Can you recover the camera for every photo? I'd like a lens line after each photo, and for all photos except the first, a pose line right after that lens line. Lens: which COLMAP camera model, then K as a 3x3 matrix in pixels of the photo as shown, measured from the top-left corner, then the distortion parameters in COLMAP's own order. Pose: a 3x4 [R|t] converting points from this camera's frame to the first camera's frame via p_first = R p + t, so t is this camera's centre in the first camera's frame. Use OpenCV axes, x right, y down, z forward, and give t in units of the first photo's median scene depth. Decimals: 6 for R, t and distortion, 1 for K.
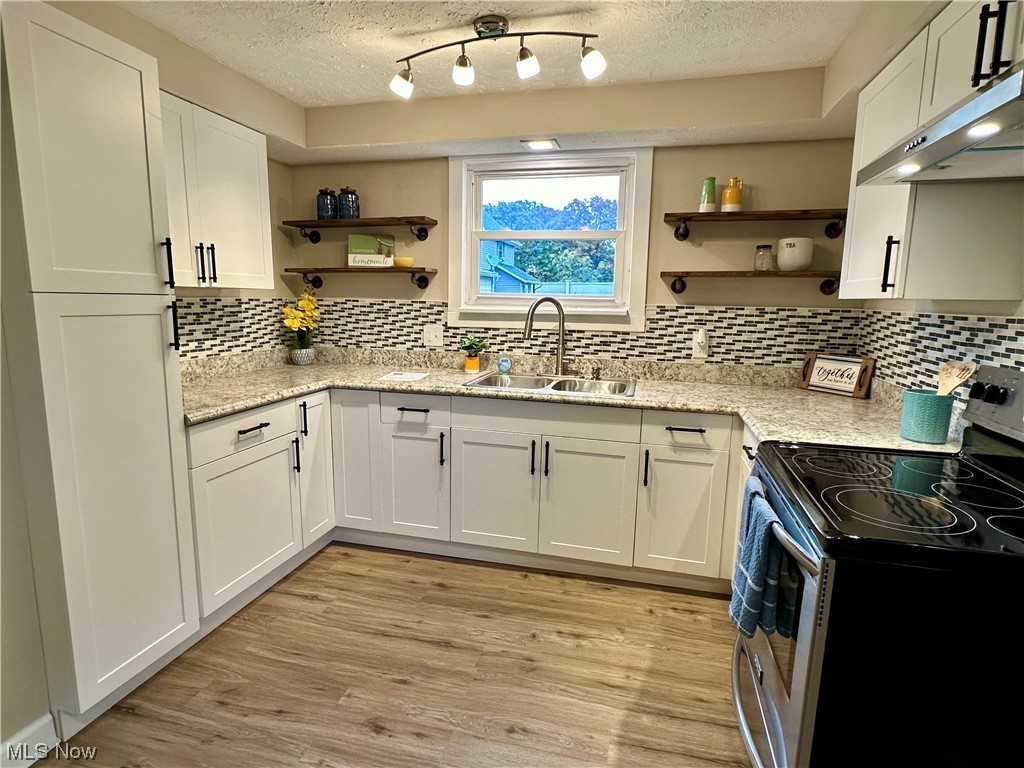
lens RADIAL K [[544.5, 0, 512.0], [0, 544.5, 384.0], [0, 0, 1]] dist [-0.002084, -0.000022]
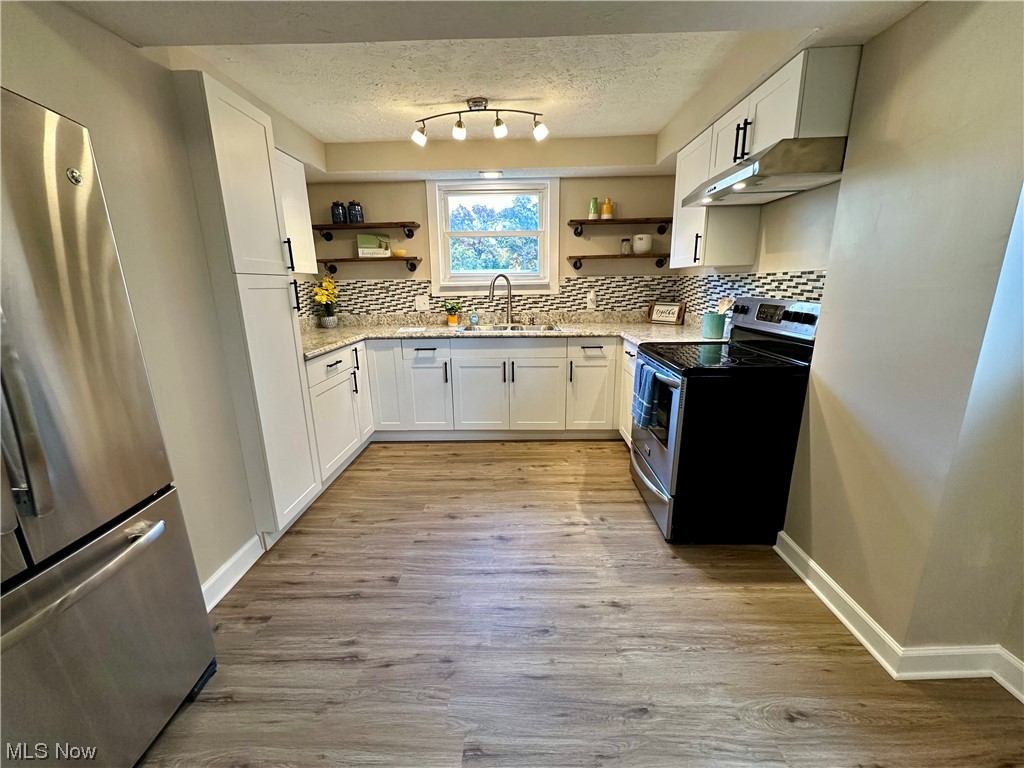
lens RADIAL K [[408.8, 0, 512.0], [0, 408.8, 384.0], [0, 0, 1]] dist [-0.000930, -0.000364]
pose [[0.973456, -0.085384, 0.212353, -0.195006], [0.066592, 0.993330, 0.094133, 0.052556], [-0.218974, -0.077493, 0.972649, -0.206191]]
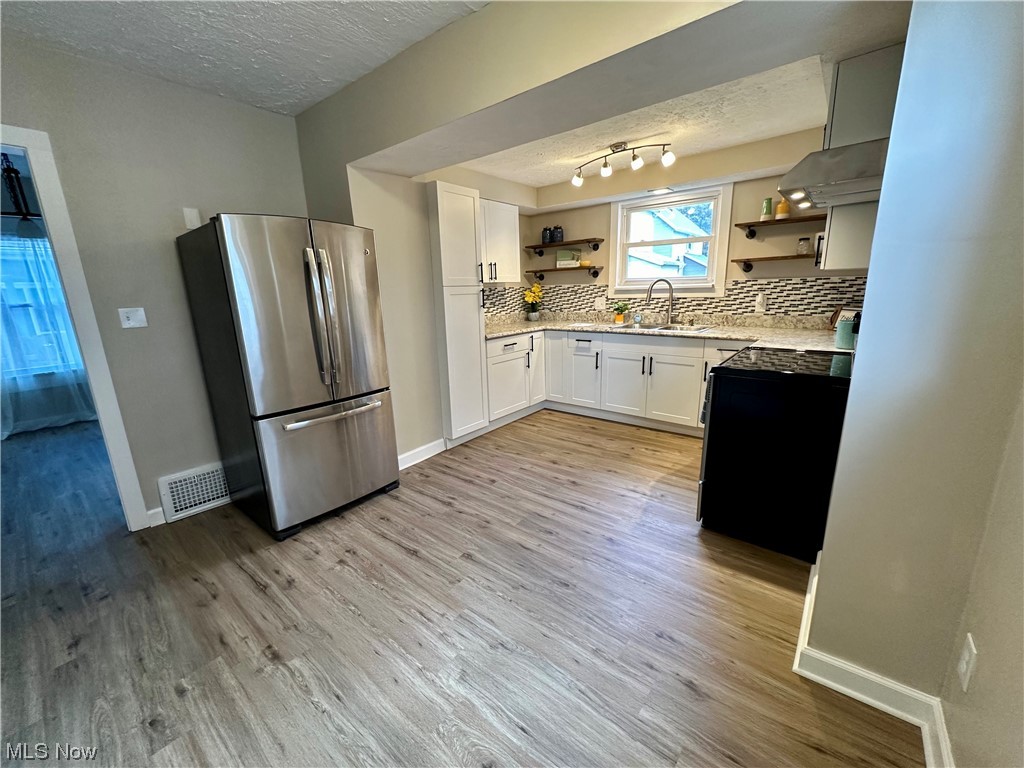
lens RADIAL K [[408.8, 0, 512.0], [0, 408.8, 384.0], [0, 0, 1]] dist [-0.000930, -0.000364]
pose [[0.906890, 0.053985, -0.417895, 0.208616], [-0.021022, 0.996320, 0.083088, 0.085803], [0.420843, -0.066567, 0.904688, -0.454275]]
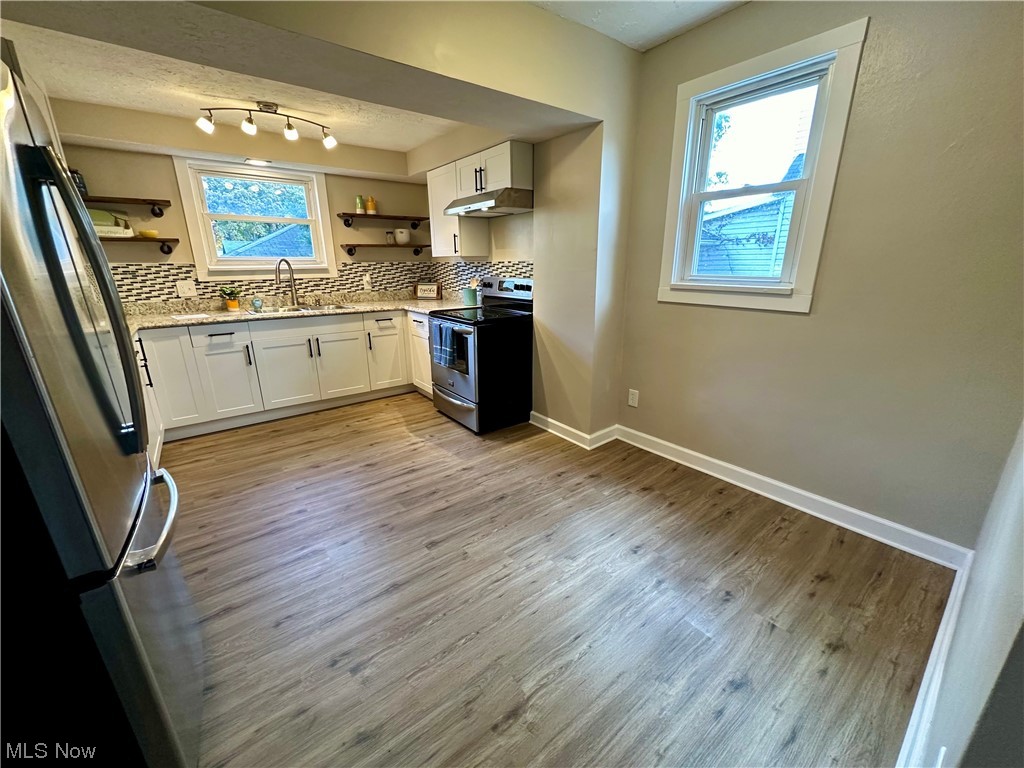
lens RADIAL K [[408.8, 0, 512.0], [0, 408.8, 384.0], [0, 0, 1]] dist [-0.000930, -0.000364]
pose [[0.618012, -0.243707, 0.747441, -0.568843], [0.141110, 0.969685, 0.199496, 0.069045], [-0.773401, -0.017819, 0.633667, -0.384412]]
